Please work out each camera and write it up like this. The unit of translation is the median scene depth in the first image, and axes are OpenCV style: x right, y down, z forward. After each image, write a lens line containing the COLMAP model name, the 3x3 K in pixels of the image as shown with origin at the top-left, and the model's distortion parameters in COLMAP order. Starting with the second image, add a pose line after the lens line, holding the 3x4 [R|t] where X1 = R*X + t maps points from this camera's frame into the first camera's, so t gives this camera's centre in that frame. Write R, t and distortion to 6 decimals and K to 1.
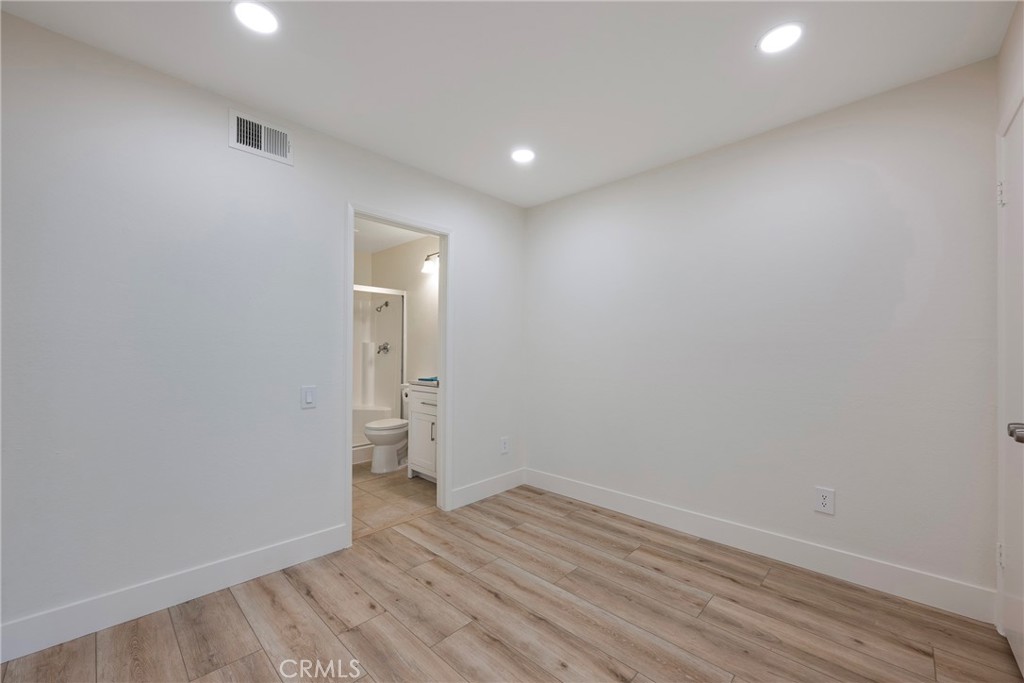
lens RADIAL K [[406.9, 0, 511.7], [0, 406.9, 344.2], [0, 0, 1]] dist [-0.001384, 0.000105]
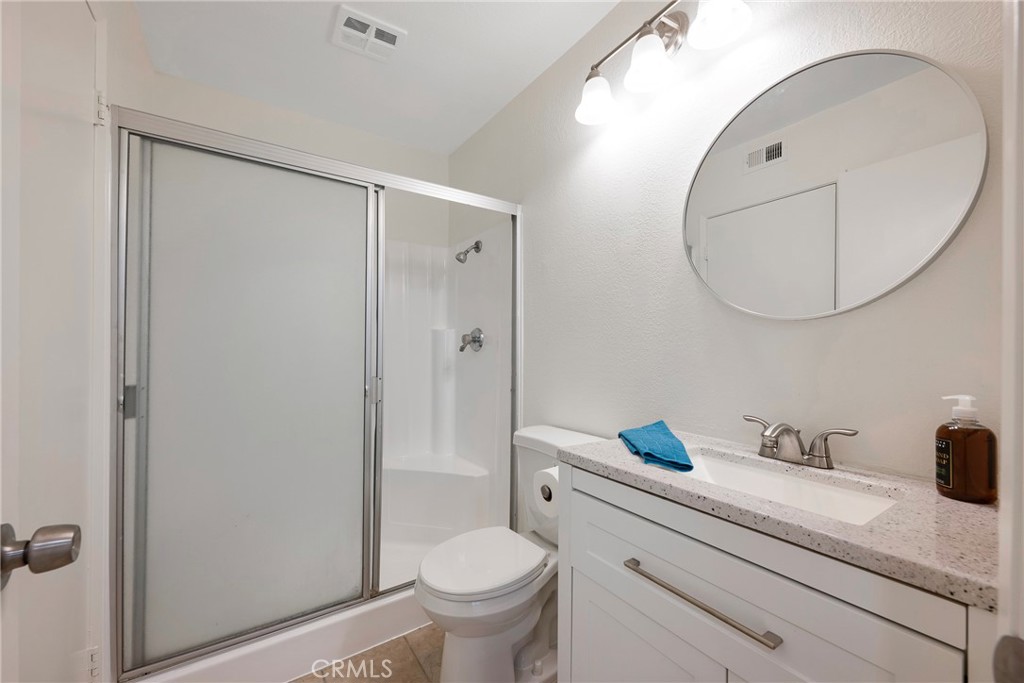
lens RADIAL K [[406.9, 0, 510.6], [0, 406.9, 345.6], [0, 0, 1]] dist [-0.001384, 0.000105]
pose [[0.977523, -0.003262, -0.210803, -0.173107], [0.003780, 0.999991, 0.002057, 0.015527], [0.210795, -0.002808, 0.977526, 0.552502]]
